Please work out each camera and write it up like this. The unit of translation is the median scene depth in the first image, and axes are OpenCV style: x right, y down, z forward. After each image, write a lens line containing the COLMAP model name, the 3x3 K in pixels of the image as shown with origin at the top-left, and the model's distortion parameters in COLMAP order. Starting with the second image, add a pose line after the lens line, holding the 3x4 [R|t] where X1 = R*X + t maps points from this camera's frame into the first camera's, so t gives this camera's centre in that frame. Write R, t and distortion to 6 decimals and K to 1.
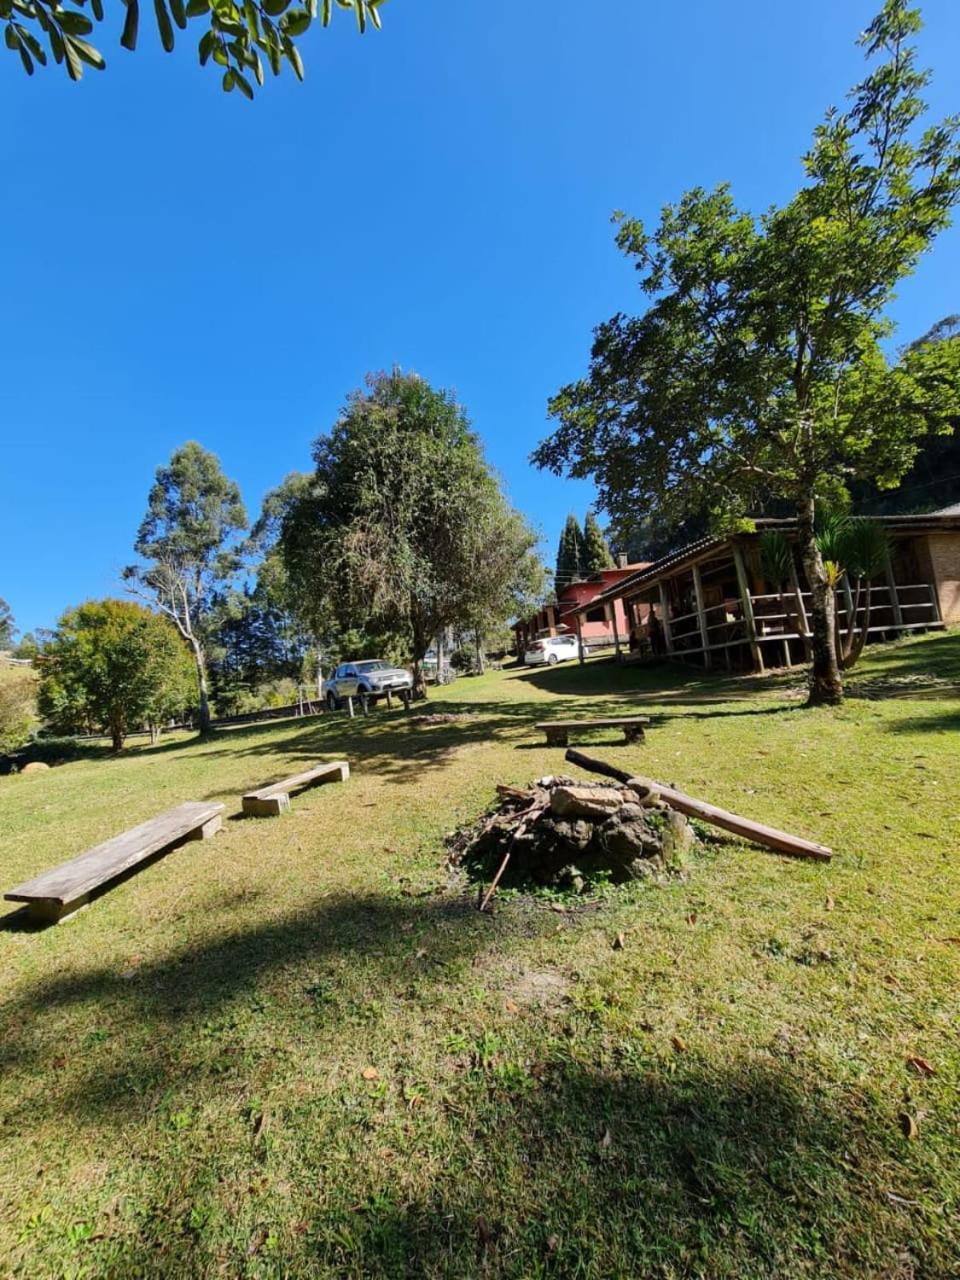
lens RADIAL K [[511.9, 0, 480.0], [0, 511.9, 640.0], [0, 0, 1]] dist [-0.003014, -0.000122]
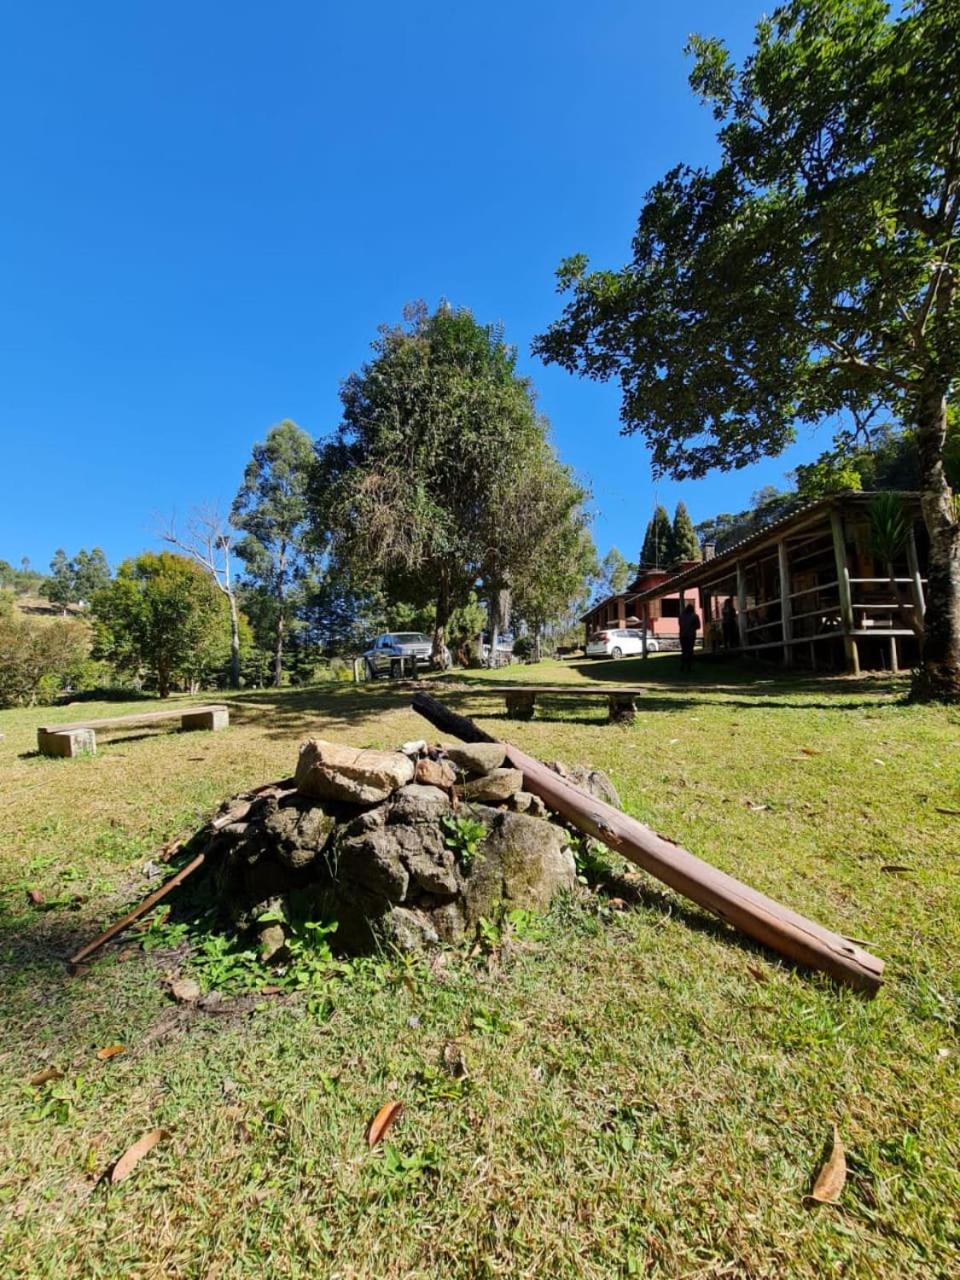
lens RADIAL K [[515.1, 0, 480.0], [0, 515.1, 640.0], [0, 0, 1]] dist [-0.000030, -0.000041]
pose [[0.985465, 0.079501, -0.150131, 0.094620], [-0.077400, 0.996804, 0.019793, 0.040182], [0.151224, -0.007885, 0.988468, 0.126505]]
